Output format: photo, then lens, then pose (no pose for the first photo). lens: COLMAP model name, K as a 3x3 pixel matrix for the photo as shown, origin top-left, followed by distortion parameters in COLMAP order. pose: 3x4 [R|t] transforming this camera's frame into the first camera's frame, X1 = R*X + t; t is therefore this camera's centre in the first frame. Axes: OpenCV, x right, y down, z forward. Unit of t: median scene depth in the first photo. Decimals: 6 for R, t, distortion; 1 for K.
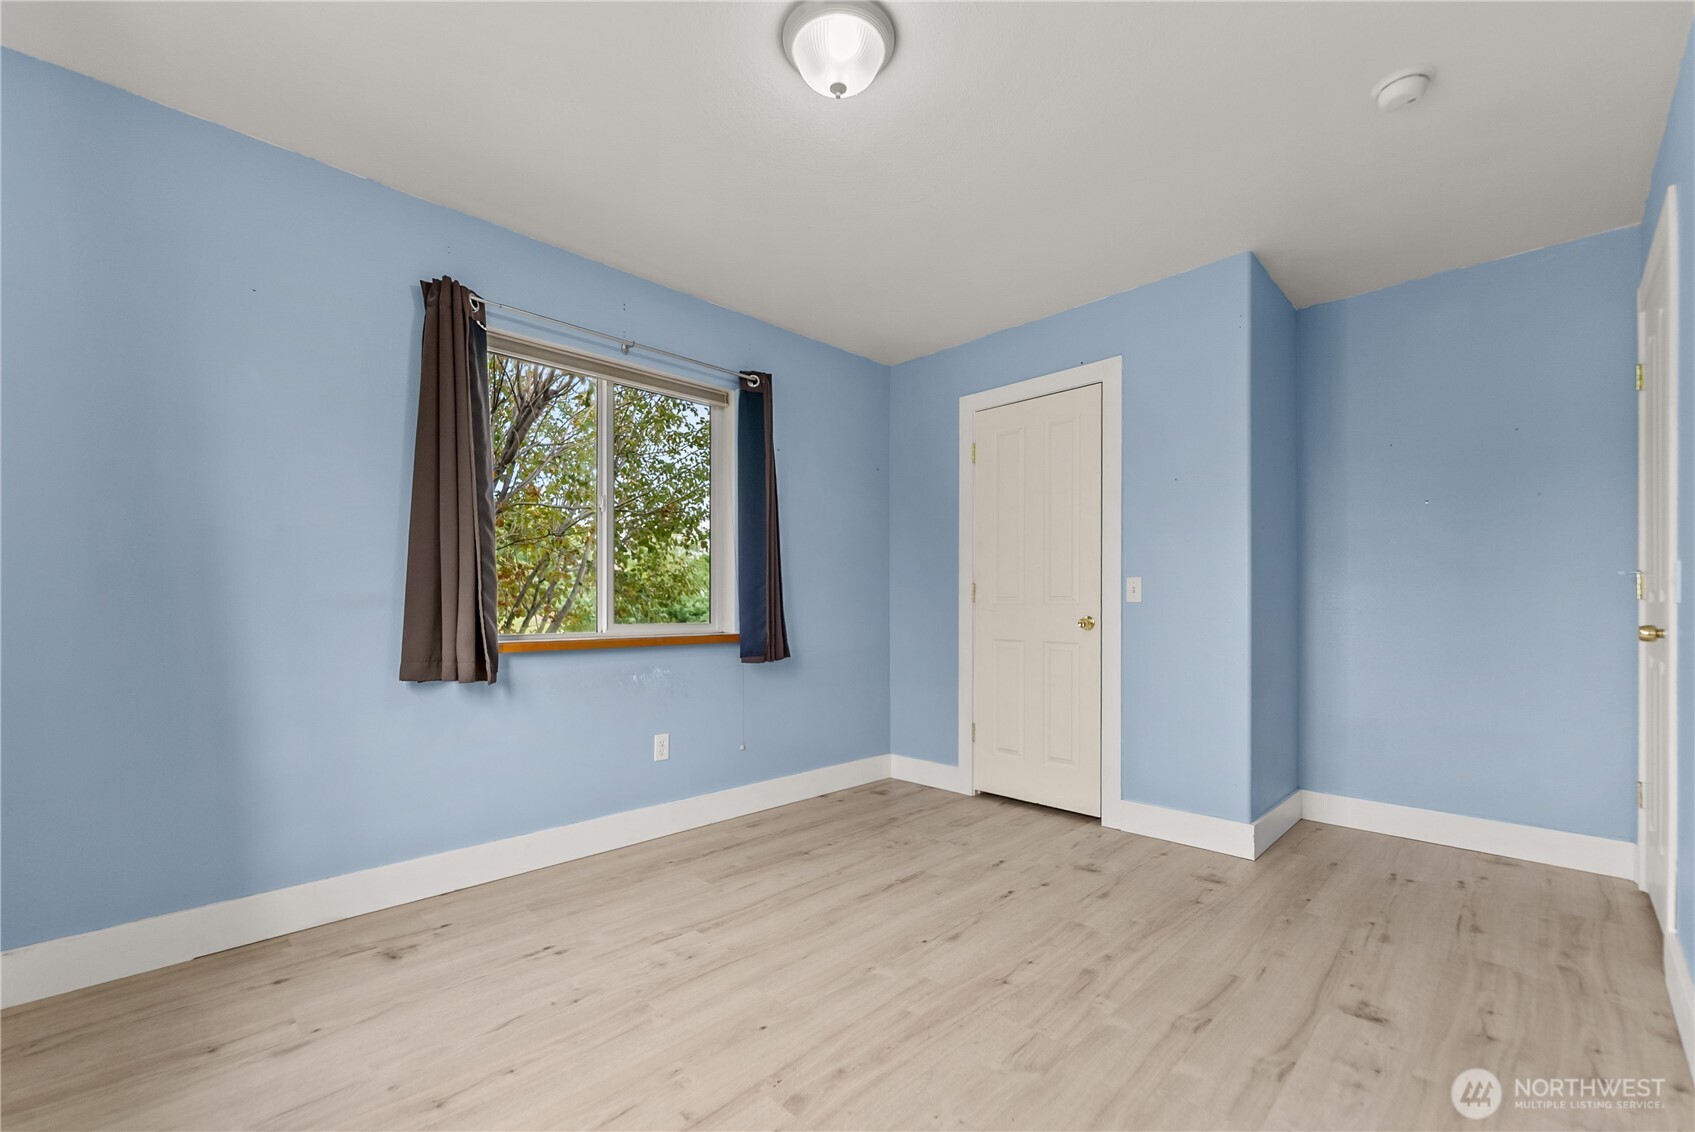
lens RADIAL K [[702.8, 0, 850.1], [0, 702.8, 596.3], [0, 0, 1]] dist [-0.001288, -0.000144]
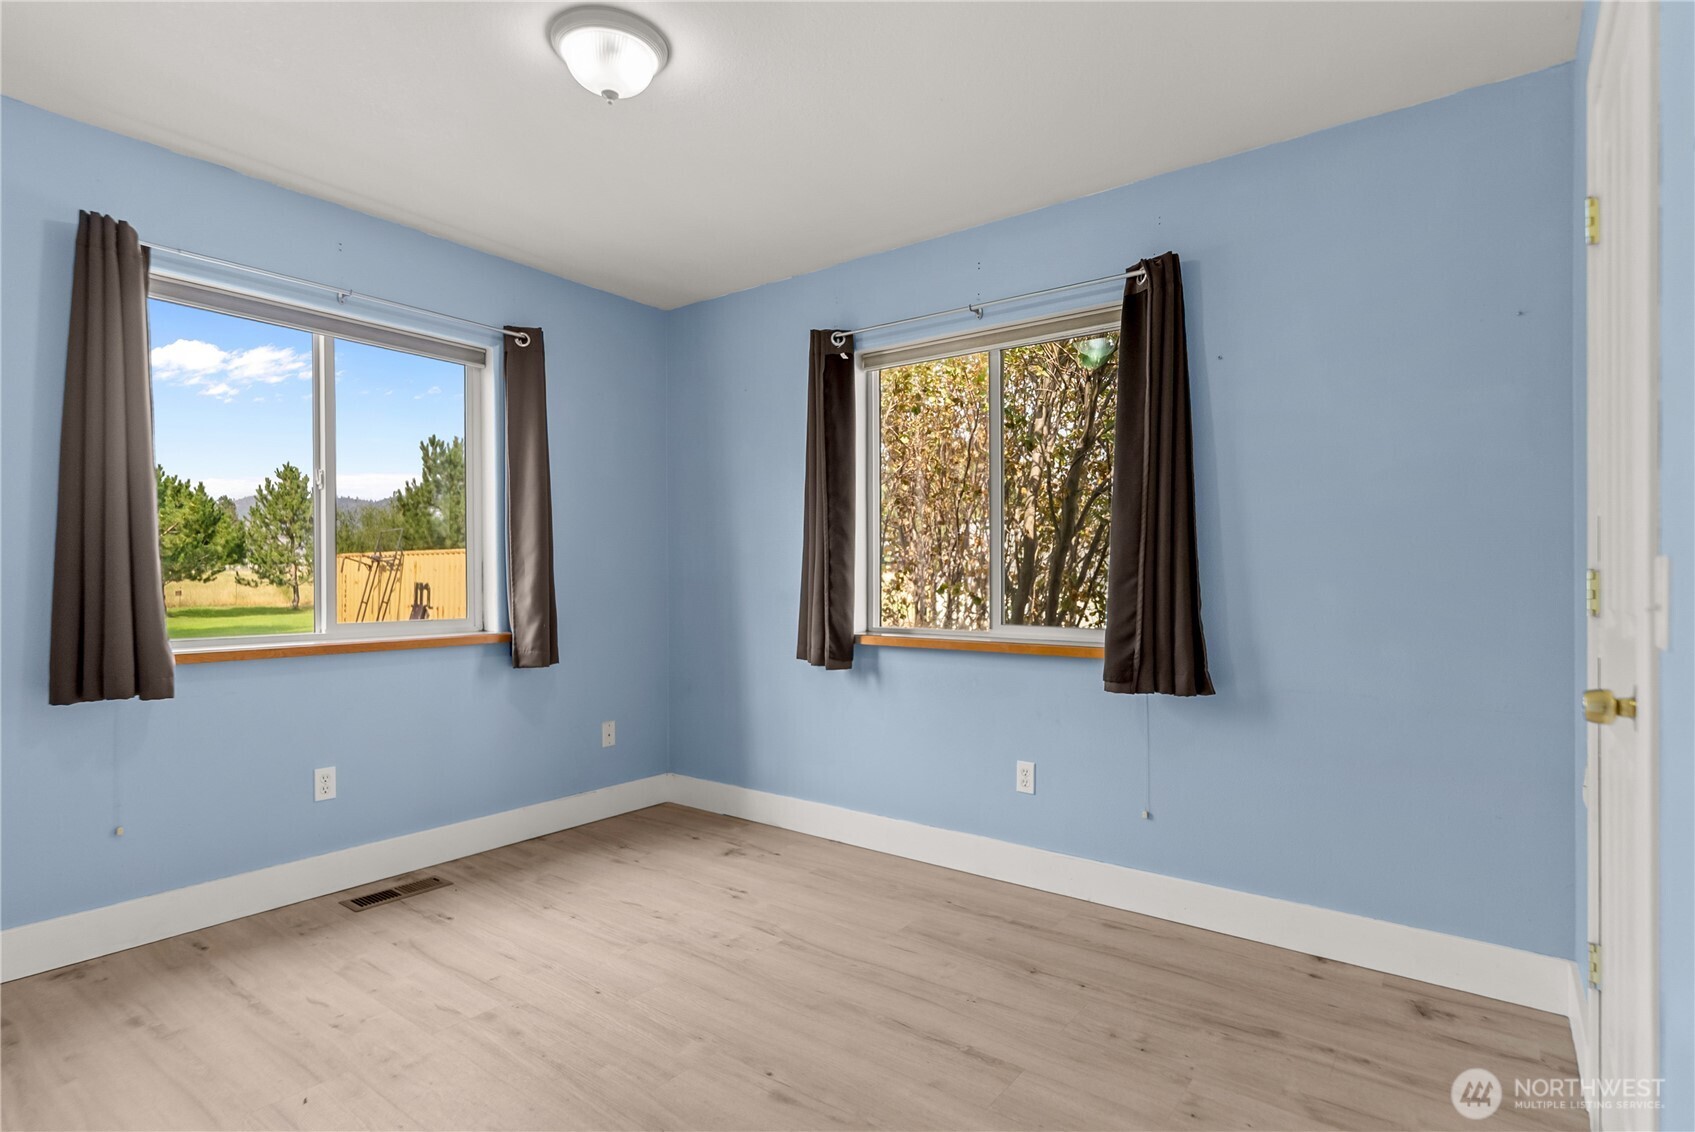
lens RADIAL K [[859.2, 0, 847.5], [0, 859.2, 566.0], [0, 0, 1]] dist [0.001044, 0.000139]
pose [[0.132325, -0.010975, -0.991146, 0.814161], [0.011438, 0.999889, -0.009545, -0.028213], [0.991140, -0.010074, 0.132435, 0.770412]]
